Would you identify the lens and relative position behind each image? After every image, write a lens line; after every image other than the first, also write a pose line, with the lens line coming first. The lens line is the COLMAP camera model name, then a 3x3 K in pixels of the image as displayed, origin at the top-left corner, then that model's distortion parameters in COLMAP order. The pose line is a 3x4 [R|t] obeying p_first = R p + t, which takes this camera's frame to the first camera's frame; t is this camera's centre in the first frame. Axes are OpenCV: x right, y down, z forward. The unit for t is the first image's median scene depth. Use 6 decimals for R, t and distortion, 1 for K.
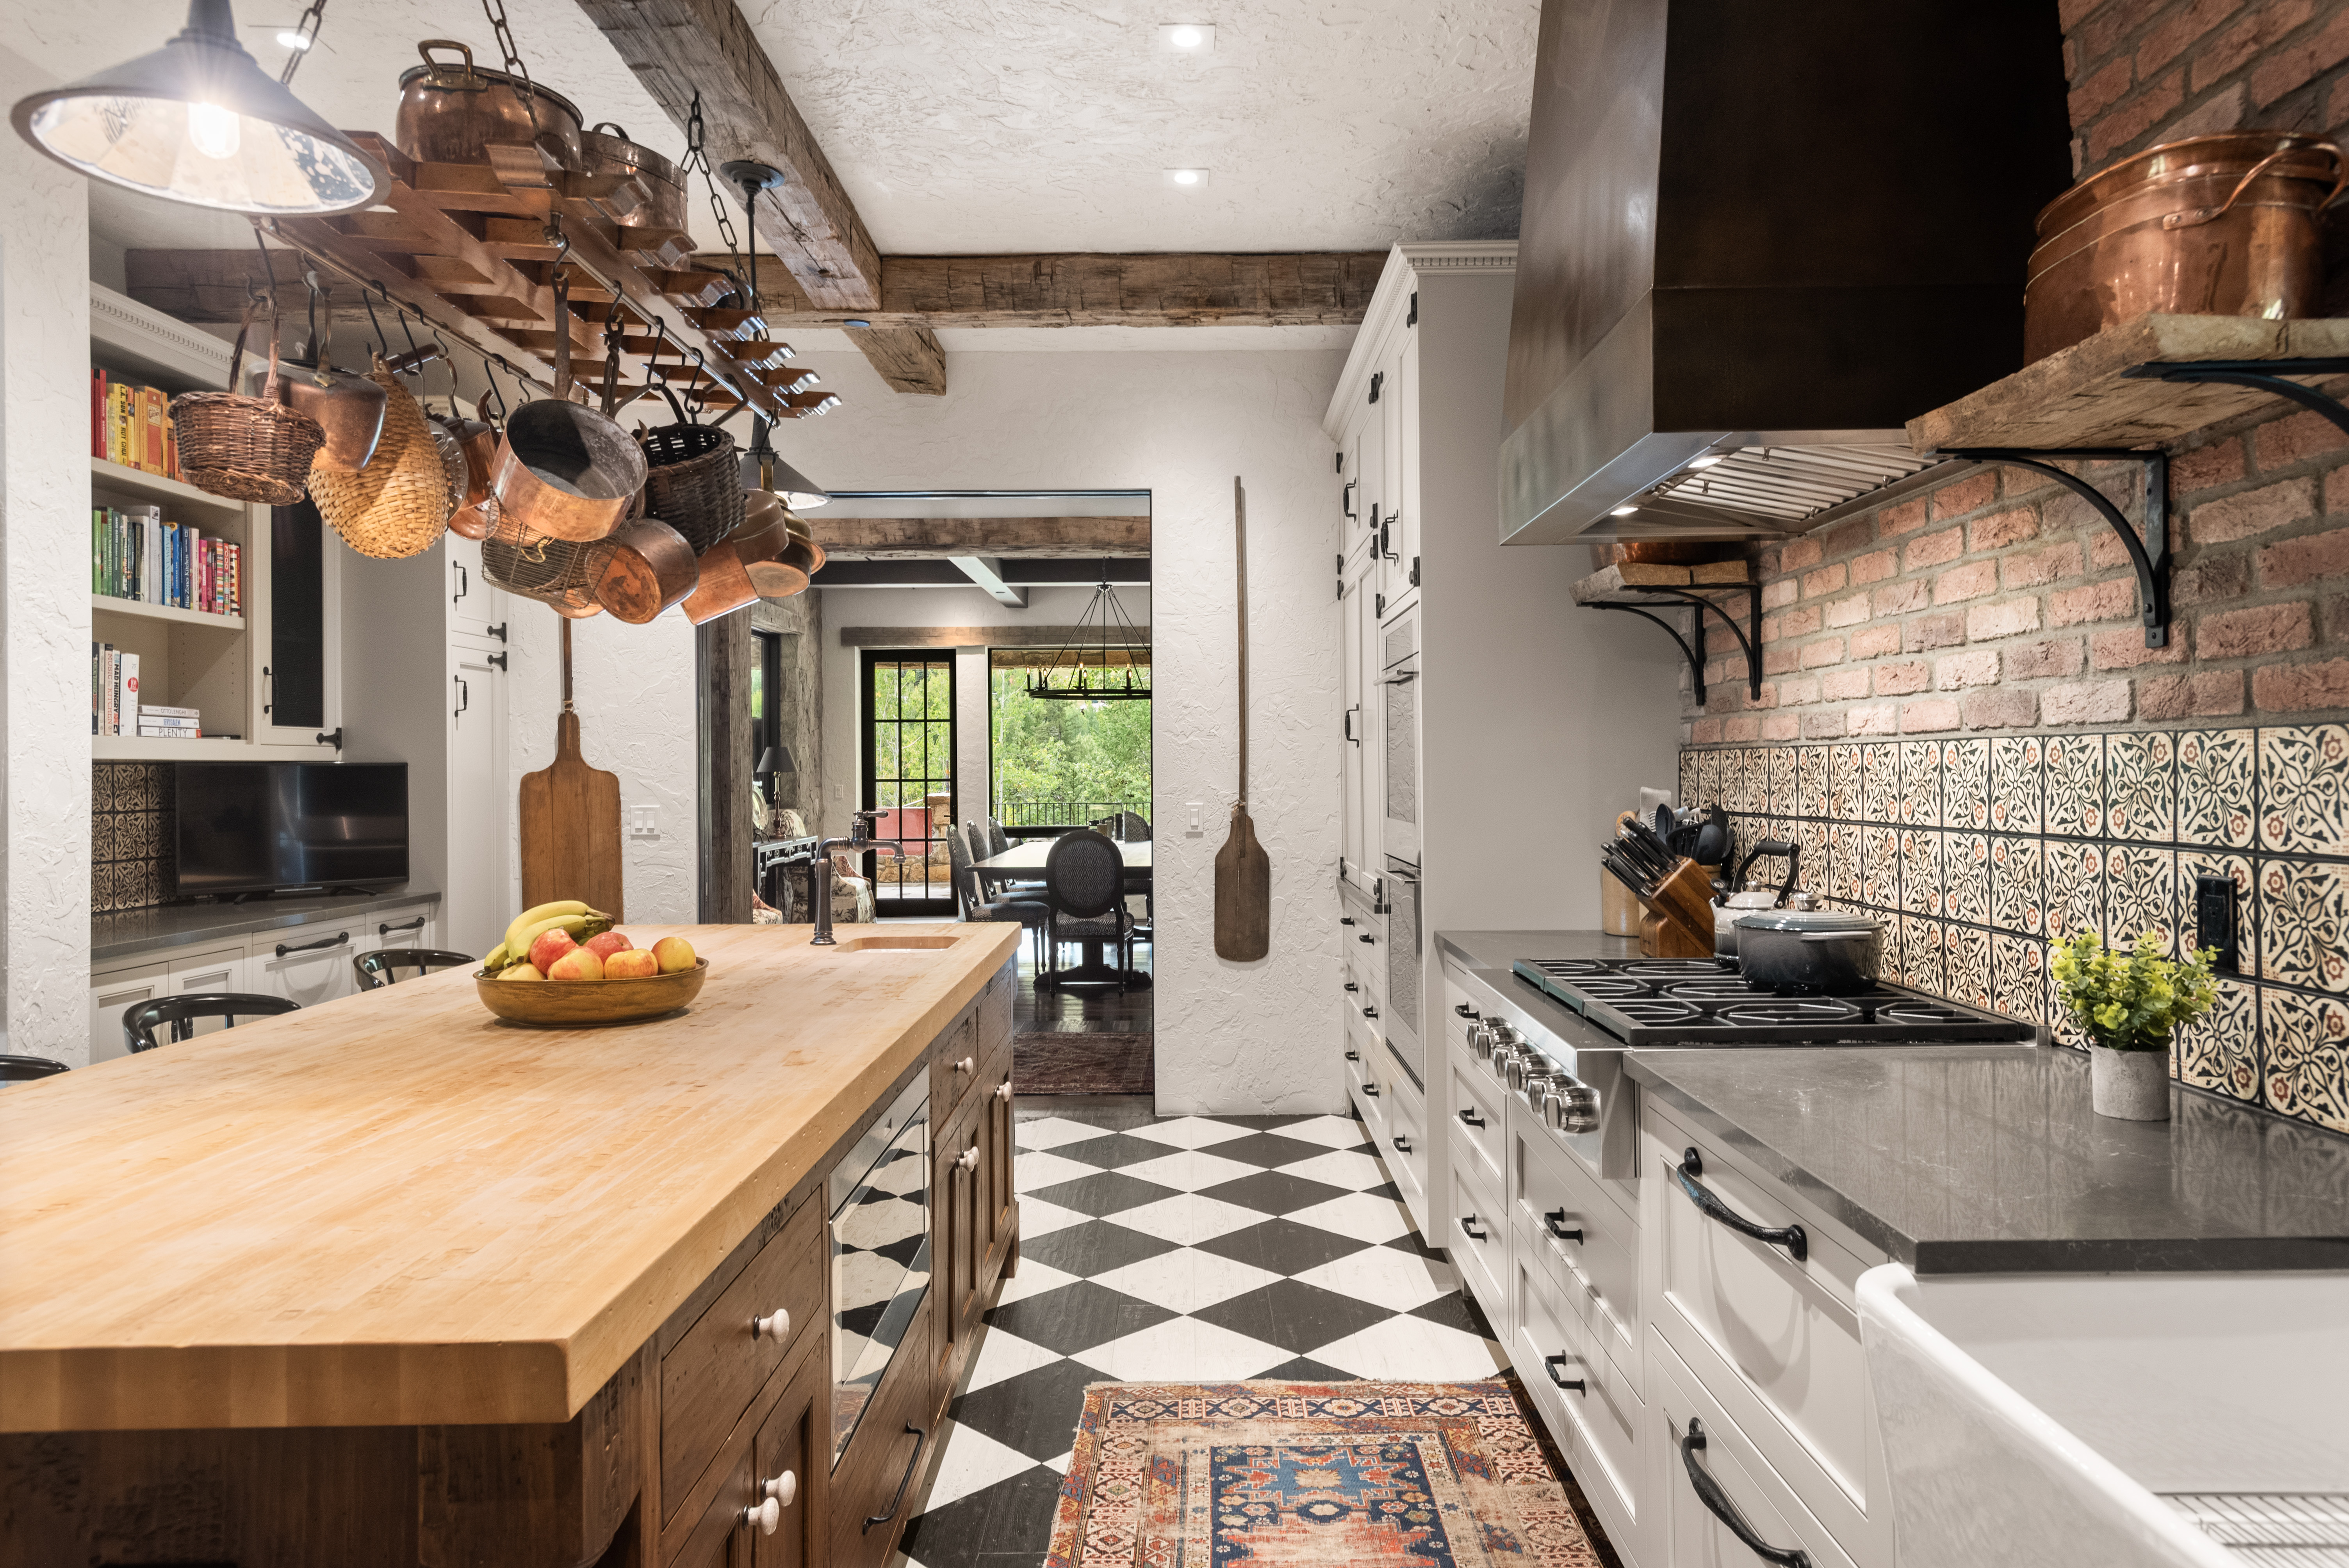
lens RADIAL K [[1638.9, 0, 1181.3], [0, 1638.9, 783.9], [0, 0, 1]] dist [0.009504, 0.001722]
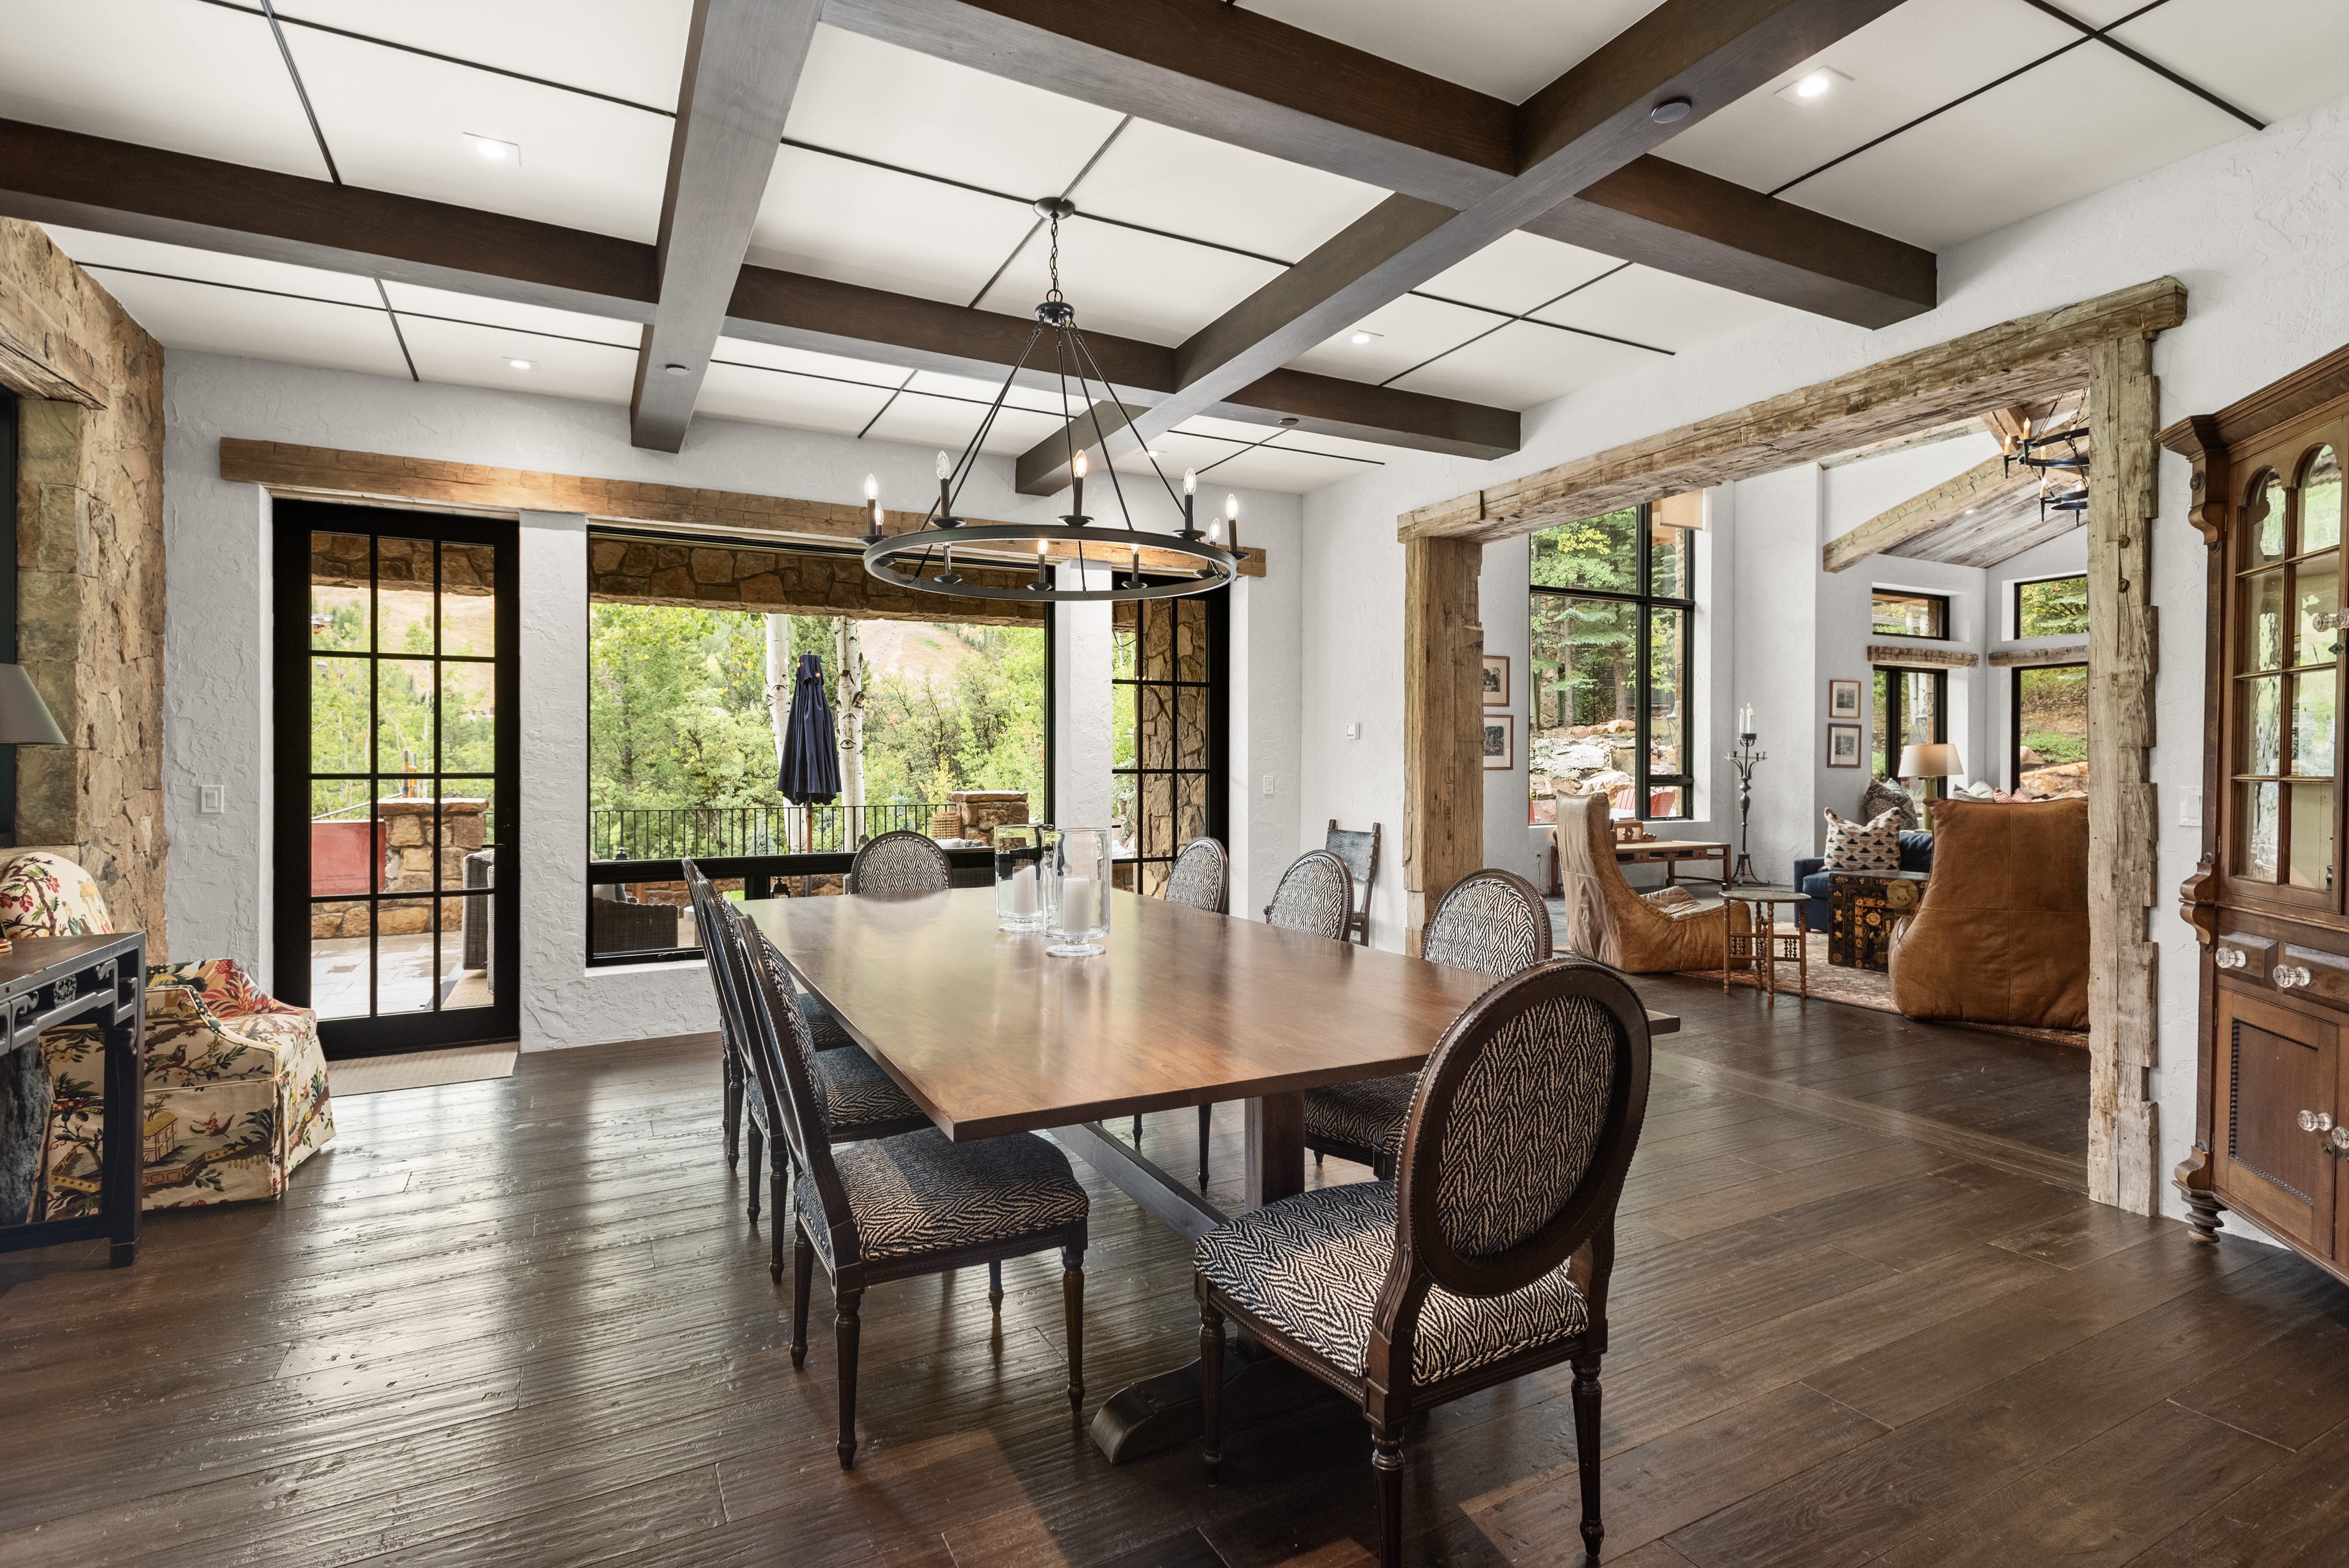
lens RADIAL K [[1112.2, 0, 1172.0], [0, 1112.2, 781.9], [0, 0, 1]] dist [0.010911, -0.002363]
pose [[0.869293, 0.005918, 0.494262, -0.131861], [-0.003722, 0.999978, -0.005429, 0.000288], [-0.494283, 0.002879, 0.869296, 0.604111]]
